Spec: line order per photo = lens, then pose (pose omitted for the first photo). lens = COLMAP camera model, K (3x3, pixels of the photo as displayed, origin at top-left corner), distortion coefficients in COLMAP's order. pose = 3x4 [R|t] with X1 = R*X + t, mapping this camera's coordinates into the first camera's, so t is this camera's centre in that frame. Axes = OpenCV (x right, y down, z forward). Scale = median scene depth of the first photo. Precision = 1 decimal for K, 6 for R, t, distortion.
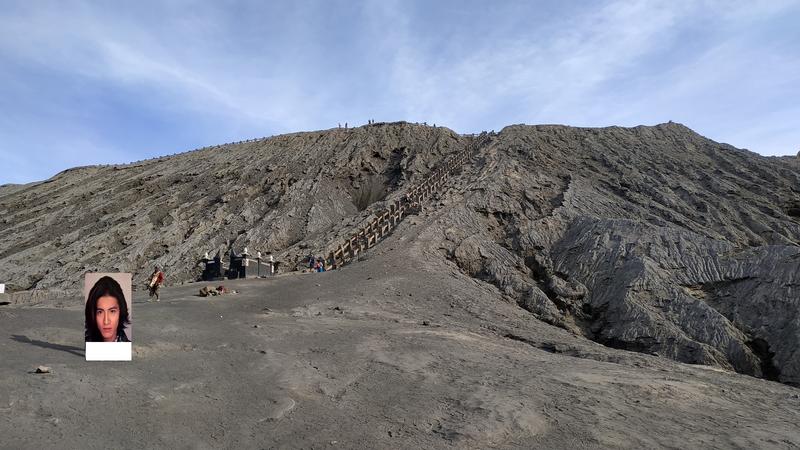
lens RADIAL K [[564.6, 0, 400.0], [0, 564.6, 224.4], [0, 0, 1]] dist [0.001090, -0.000003]
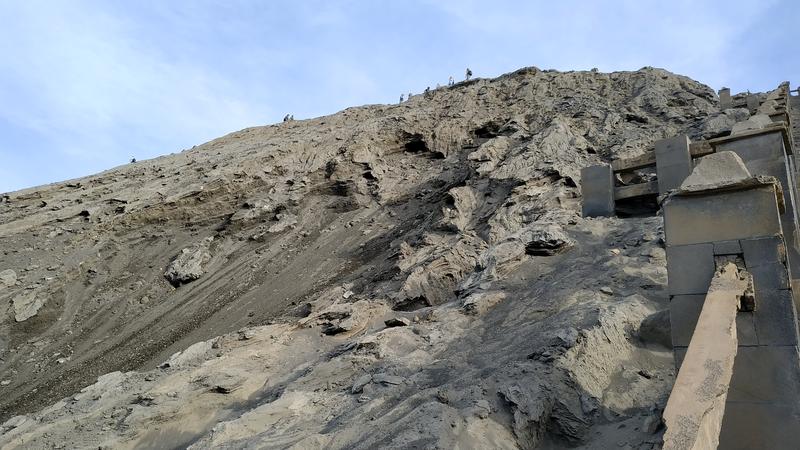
lens RADIAL K [[564.6, 0, 399.9], [0, 564.6, 225.4], [0, 0, 1]] dist [0.001090, -0.000003]
pose [[0.958311, -0.005766, -0.285668, 0.032326], [-0.020582, 0.995806, -0.089145, -0.057172], [0.284984, 0.091308, 0.954174, 0.735256]]
